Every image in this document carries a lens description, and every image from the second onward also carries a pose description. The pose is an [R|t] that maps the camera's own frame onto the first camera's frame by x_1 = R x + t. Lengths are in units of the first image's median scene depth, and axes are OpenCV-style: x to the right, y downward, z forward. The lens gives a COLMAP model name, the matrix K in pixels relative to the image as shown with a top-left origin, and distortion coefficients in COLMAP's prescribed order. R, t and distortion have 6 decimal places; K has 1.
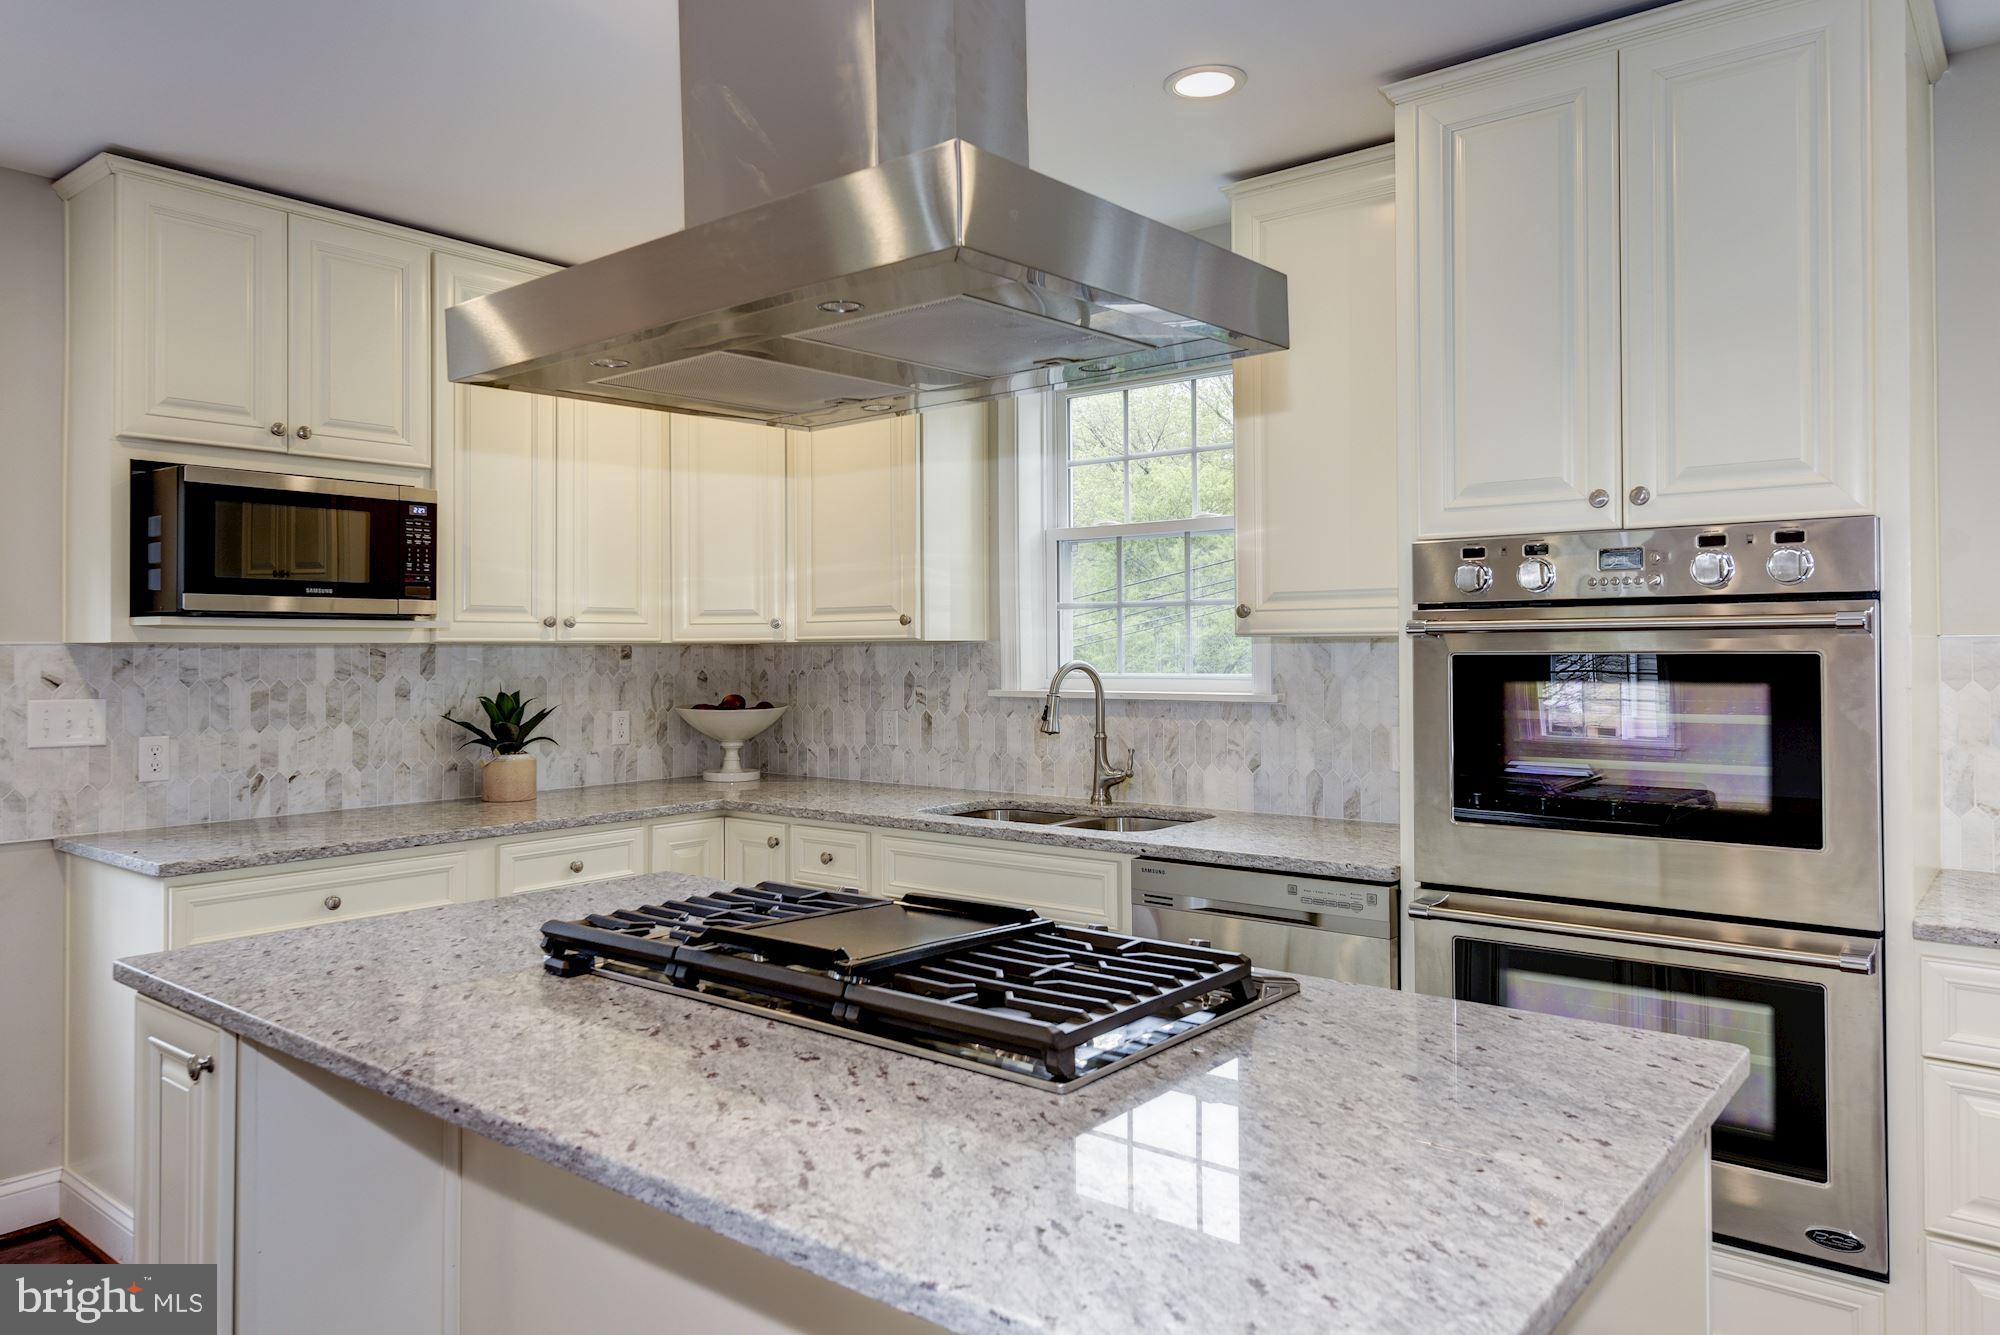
lens RADIAL K [[1344.0, 0, 958.7], [0, 1344.0, 630.1], [0, 0, 1]] dist [0.002660, 0.001467]
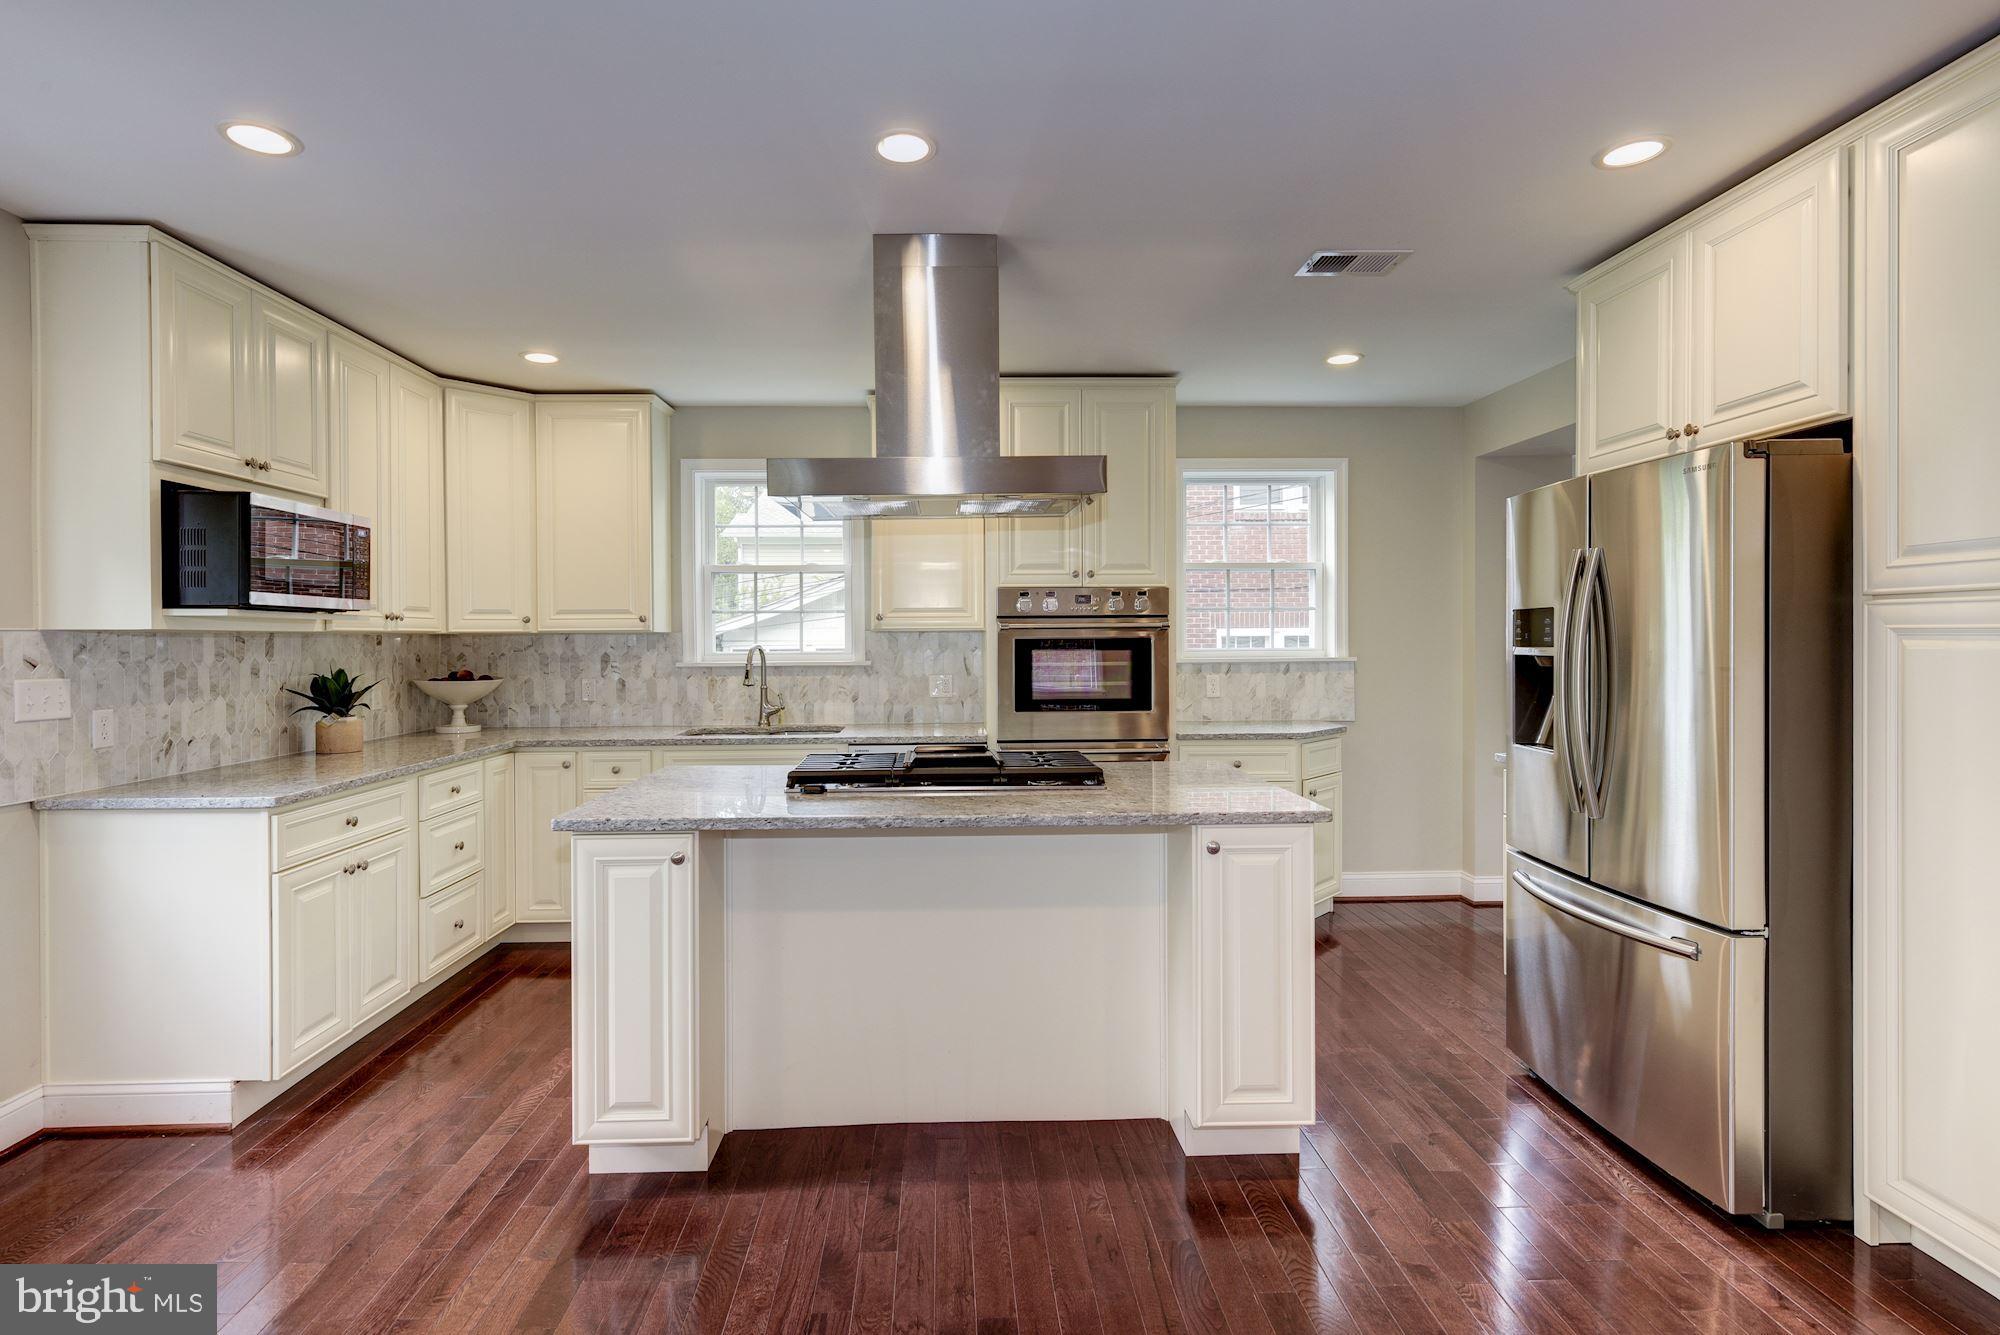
lens RADIAL K [[982.6, 0, 971.6], [0, 982.6, 644.8], [0, 0, 1]] dist [0.000439, -0.000340]
pose [[0.748299, -0.003677, 0.663351, -0.566012], [-0.007341, 0.999878, 0.013823, 0.004571], [-0.663321, -0.015213, 0.748181, -0.135851]]
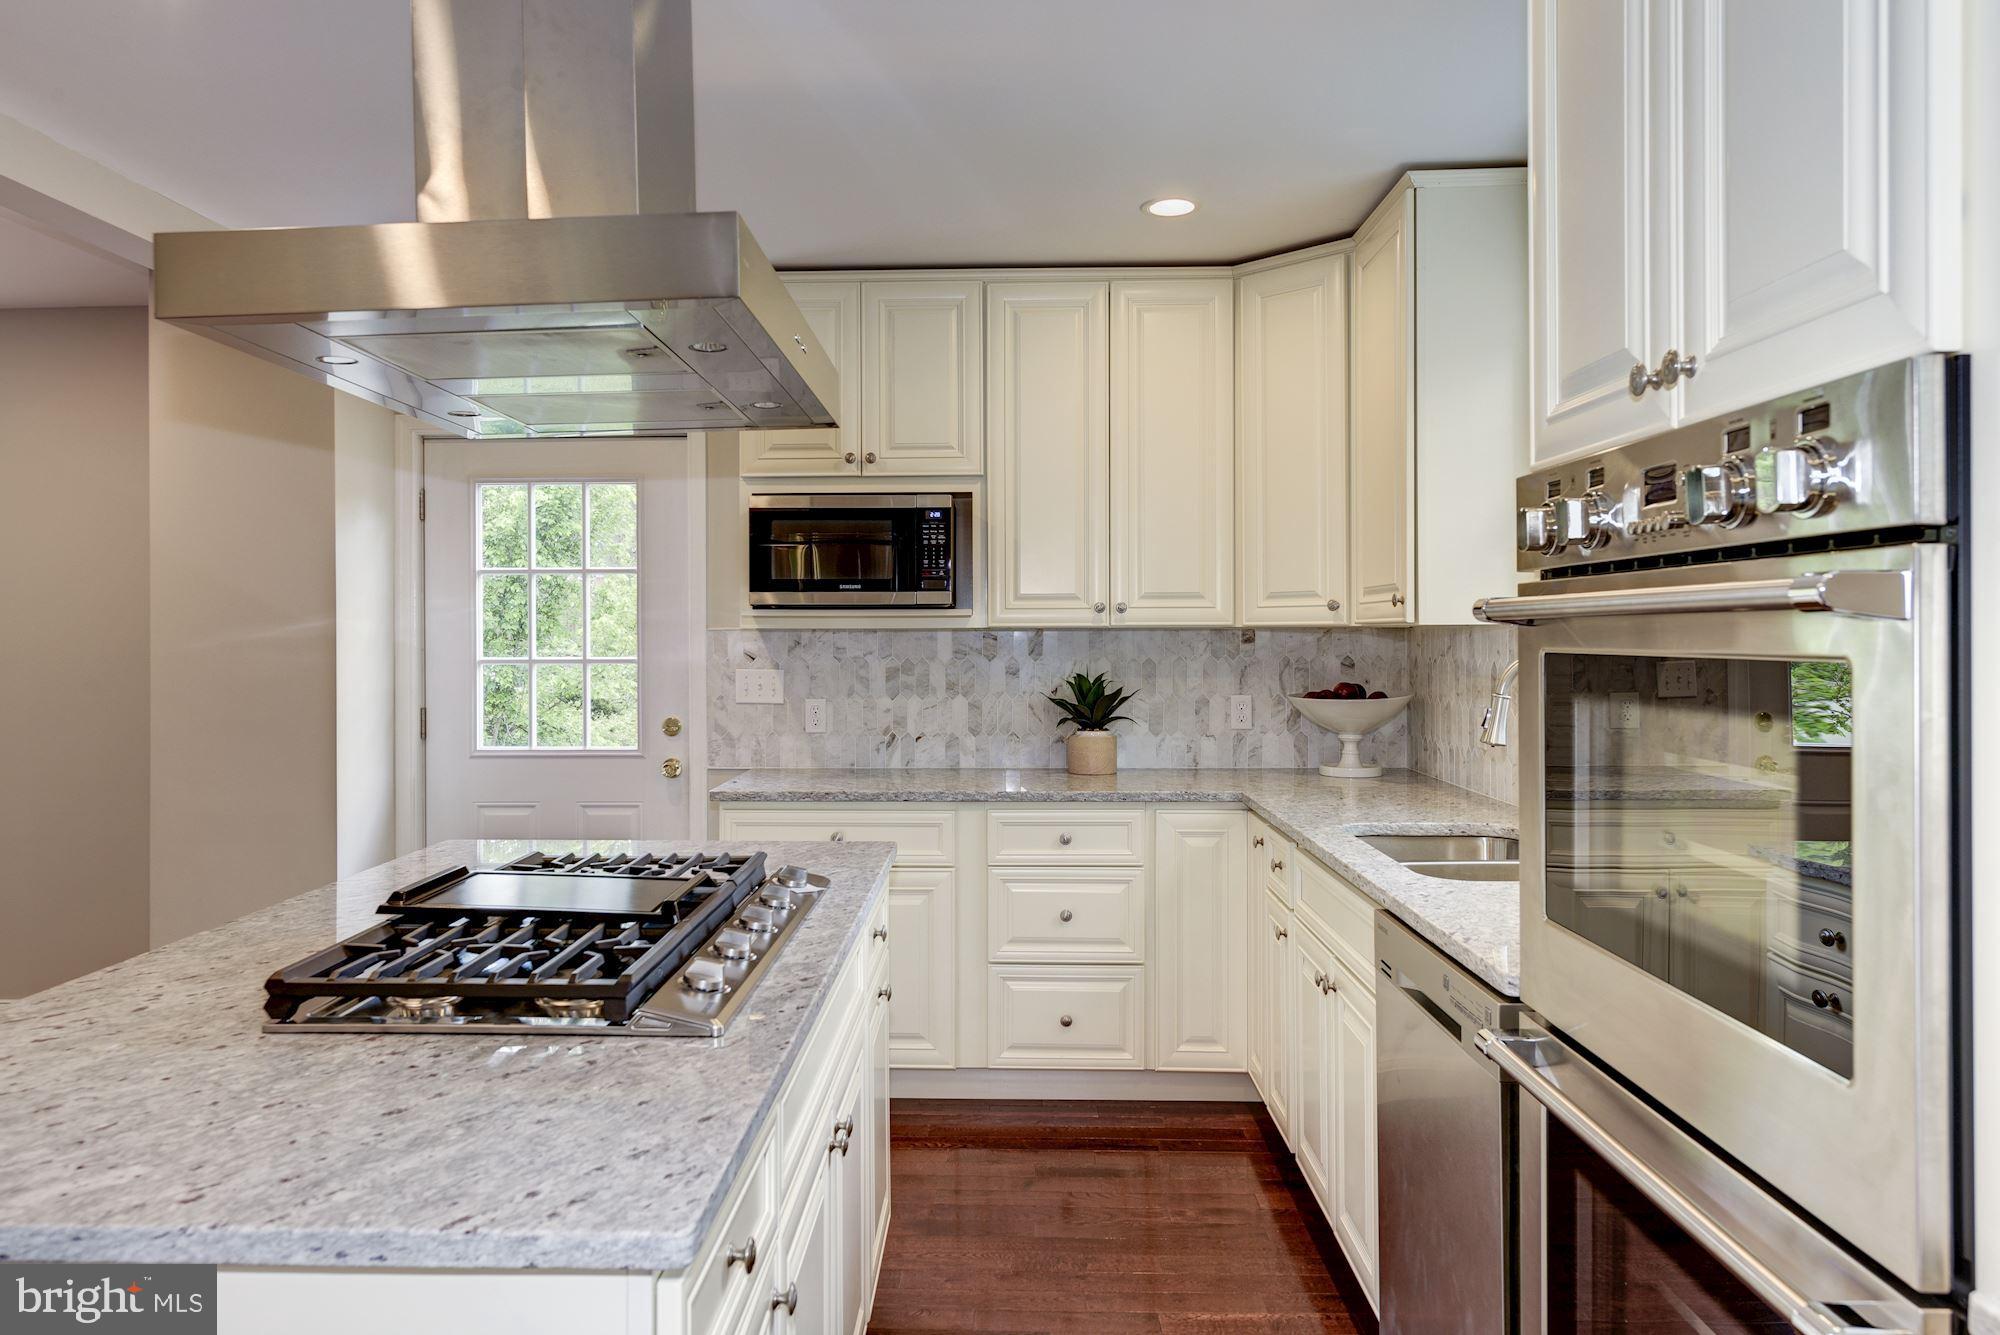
lens RADIAL K [[1344.0, 0, 958.7], [0, 1344.0, 630.1], [0, 0, 1]] dist [0.002660, 0.001467]
pose [[0.609393, 0.001570, -0.792866, 0.506002], [0.011715, 0.999871, 0.010984, -0.001516], [0.792781, -0.015982, 0.609296, 0.290310]]
